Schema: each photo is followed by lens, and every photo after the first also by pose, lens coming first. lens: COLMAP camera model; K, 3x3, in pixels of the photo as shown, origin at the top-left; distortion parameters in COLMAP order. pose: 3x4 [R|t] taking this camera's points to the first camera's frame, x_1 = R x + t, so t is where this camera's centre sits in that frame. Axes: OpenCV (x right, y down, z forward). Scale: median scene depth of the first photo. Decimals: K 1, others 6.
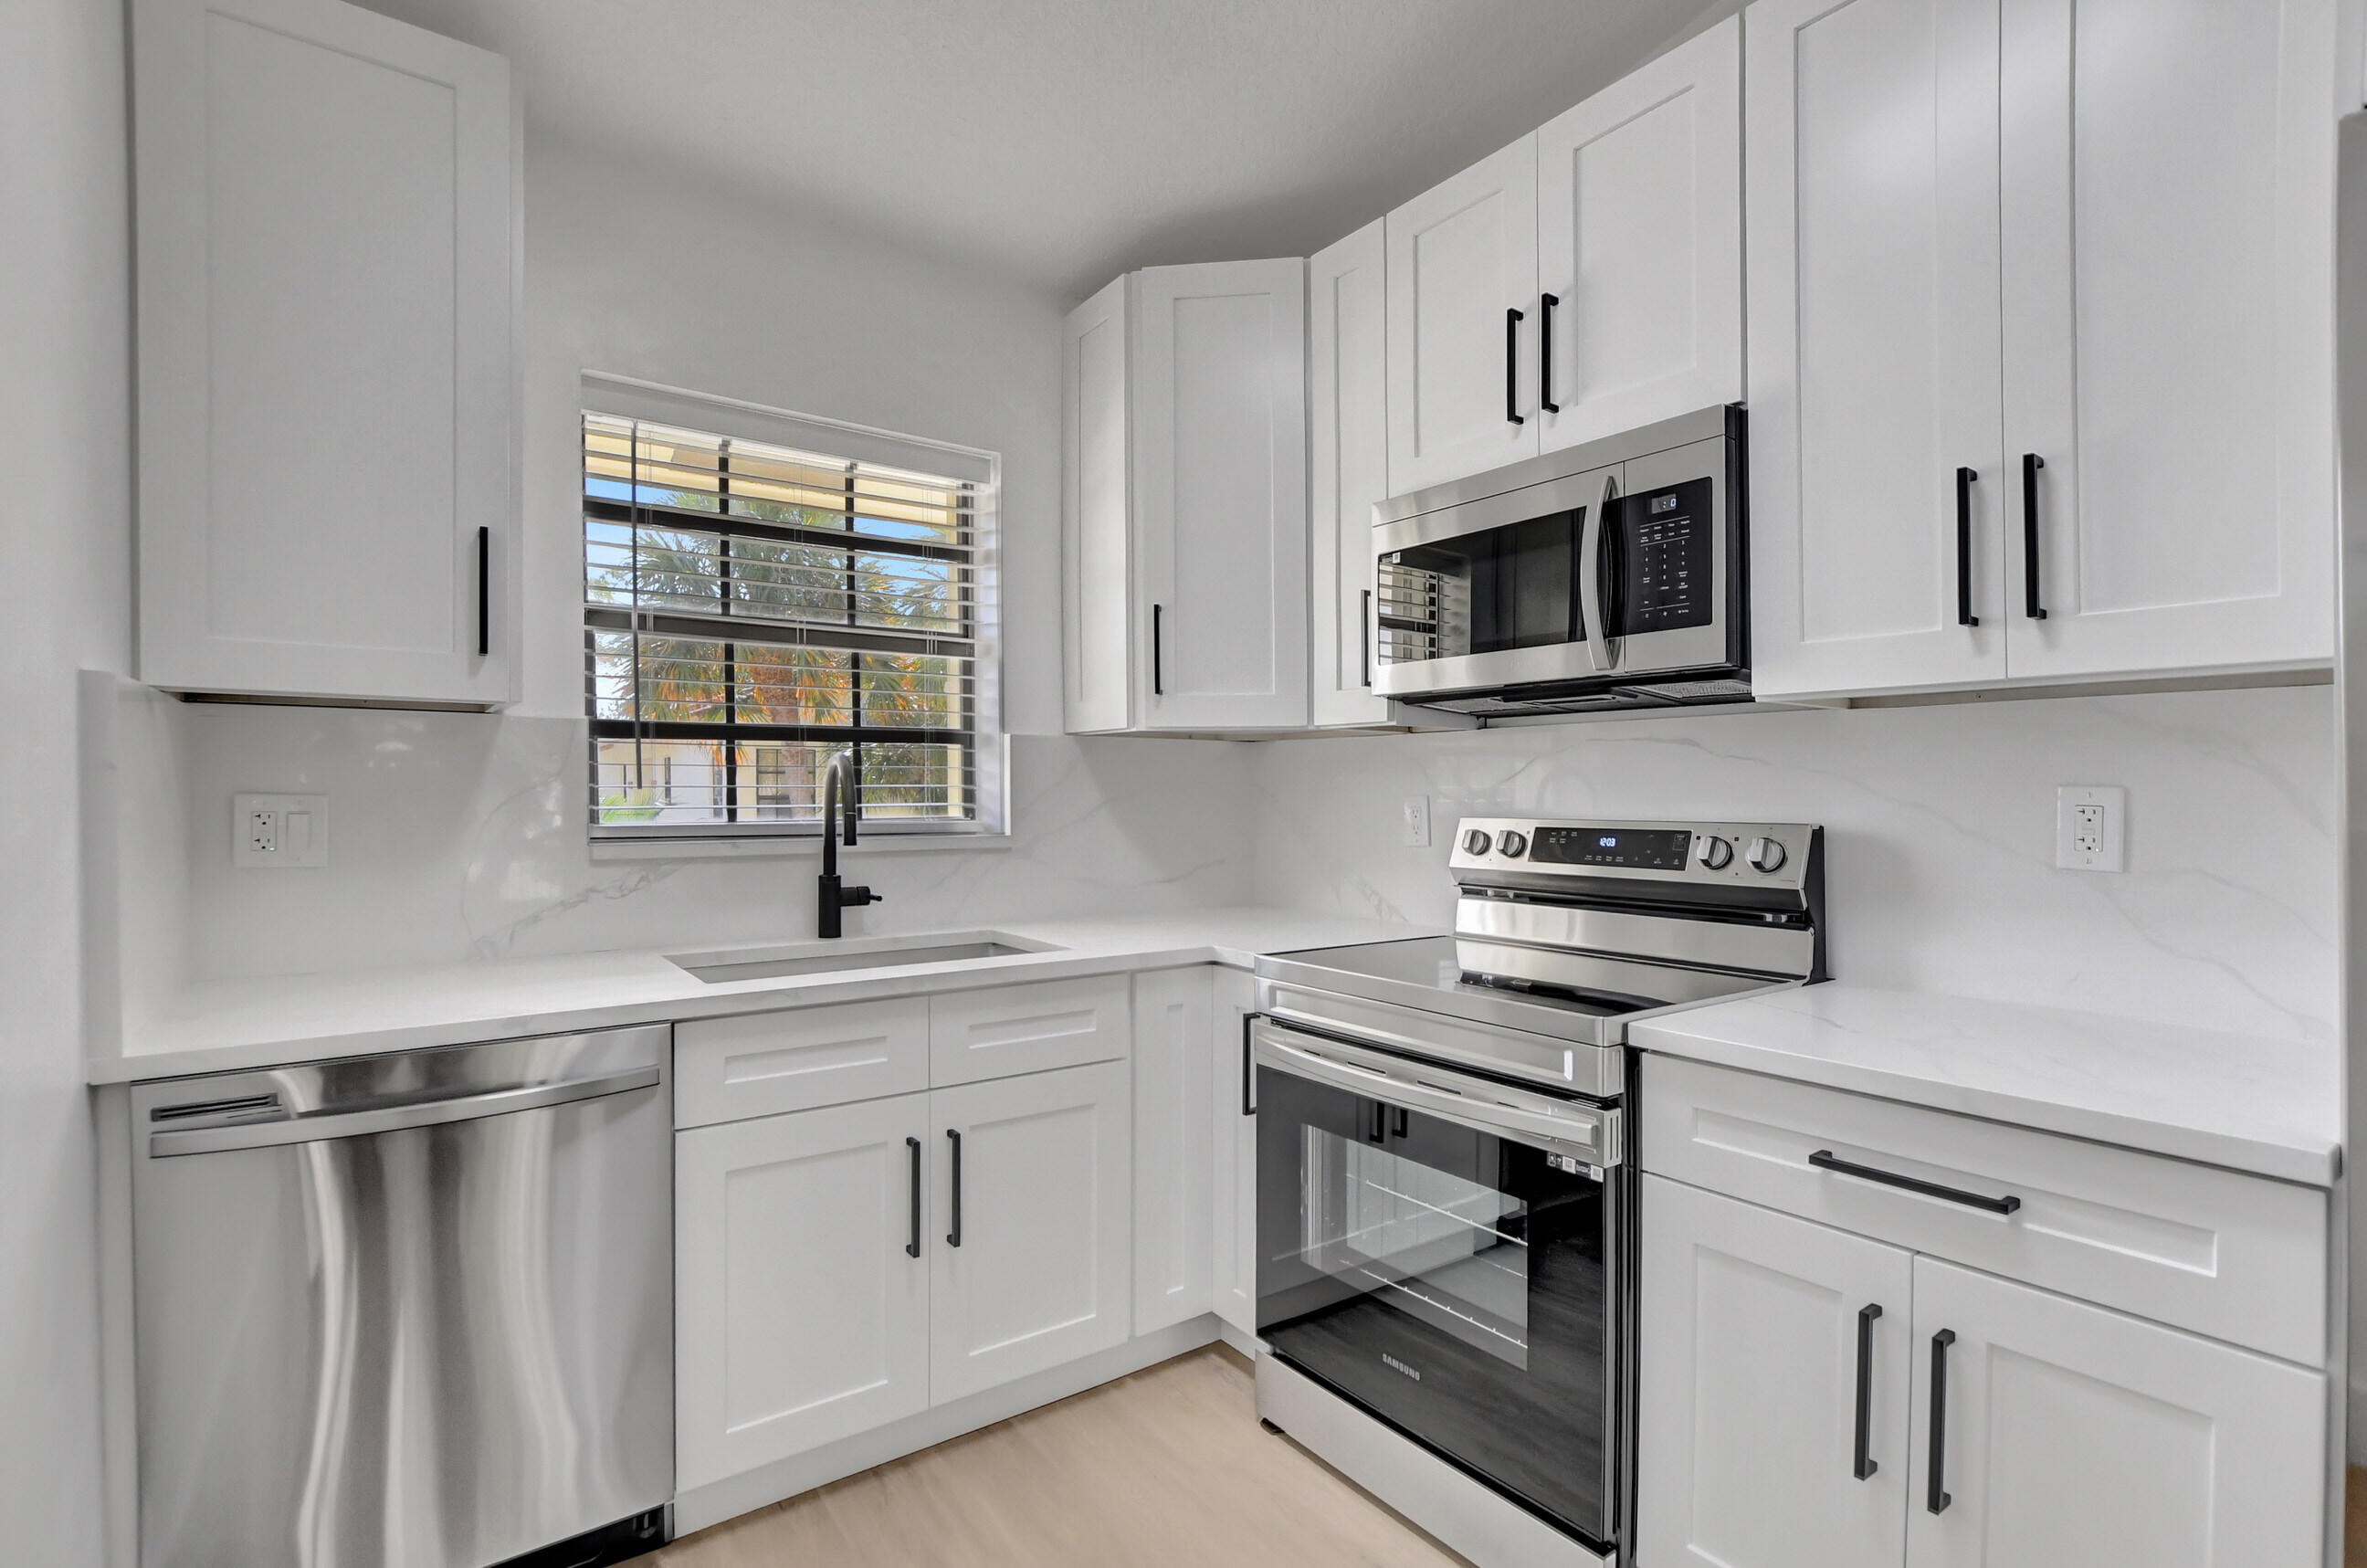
lens RADIAL K [[1071.6, 0, 1214.8], [0, 1071.6, 822.0], [0, 0, 1]] dist [-0.018945, -0.001807]
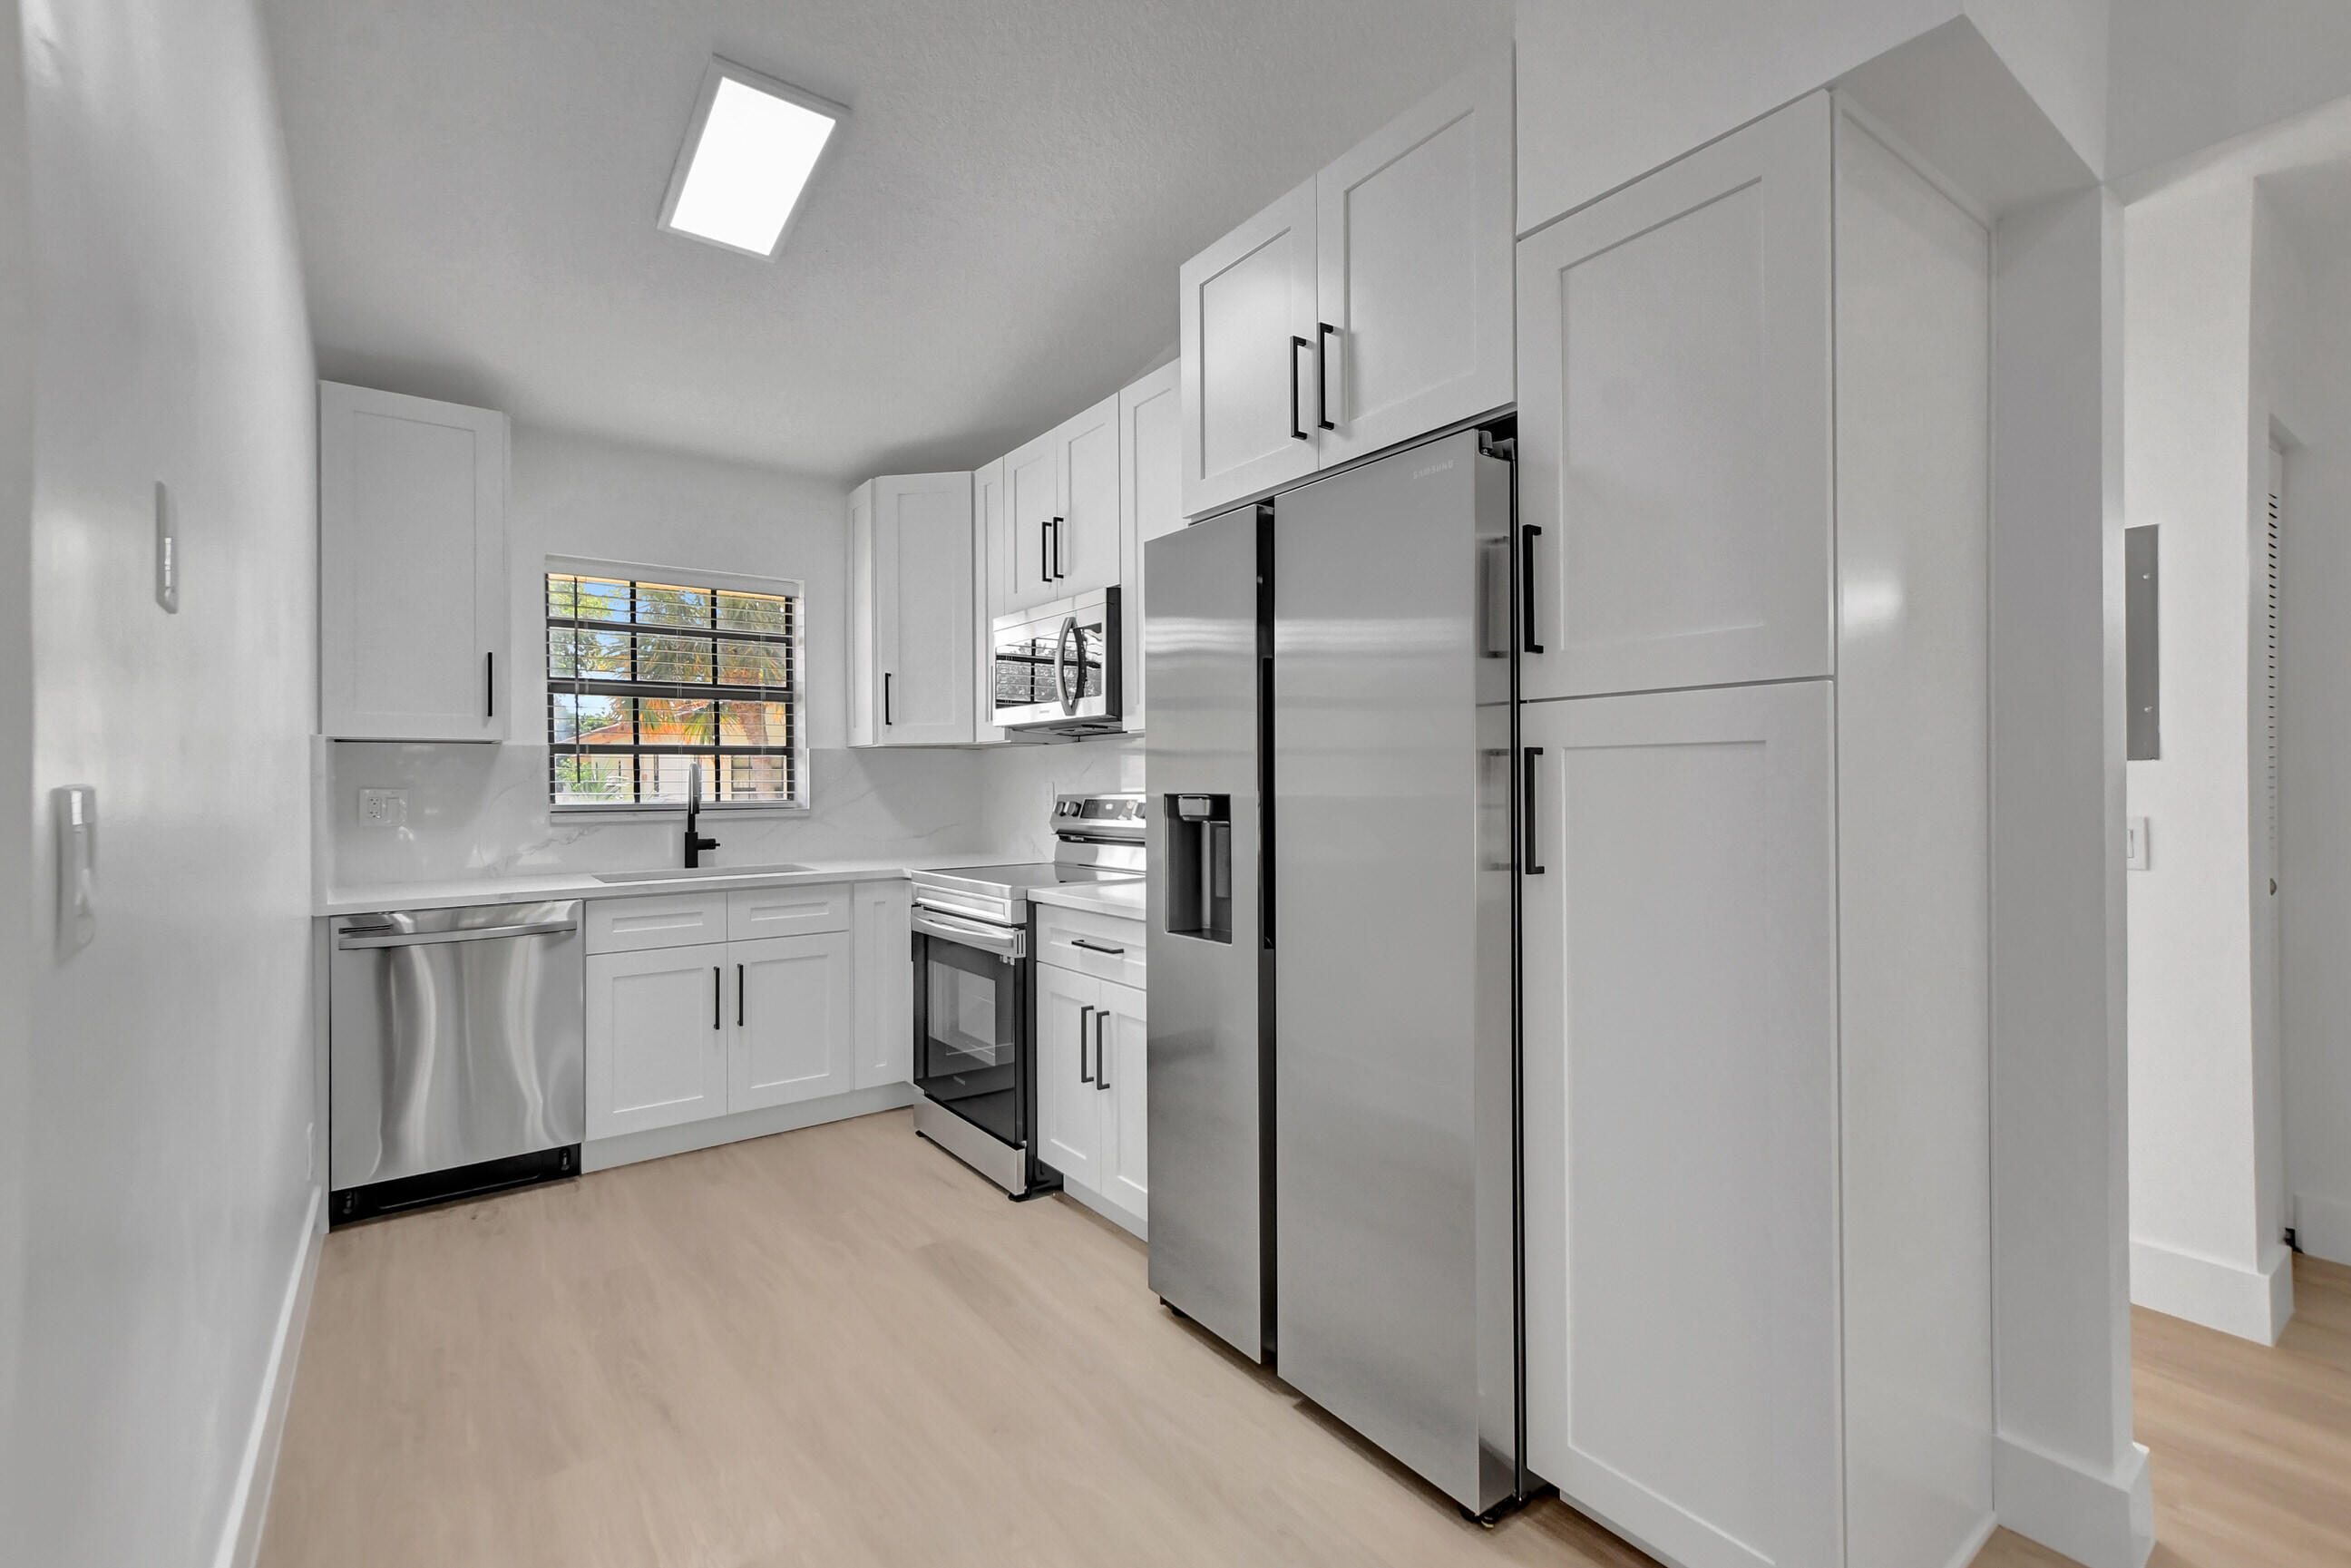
lens RADIAL K [[1001.4, 0, 1171.1], [0, 1001.4, 780.7], [0, 0, 1]] dist [0.000107, -0.000378]
pose [[0.999940, -0.009937, -0.004506, 0.452002], [0.009814, 0.999600, -0.026526, 0.017657], [0.004768, 0.026480, 0.999638, -0.660495]]
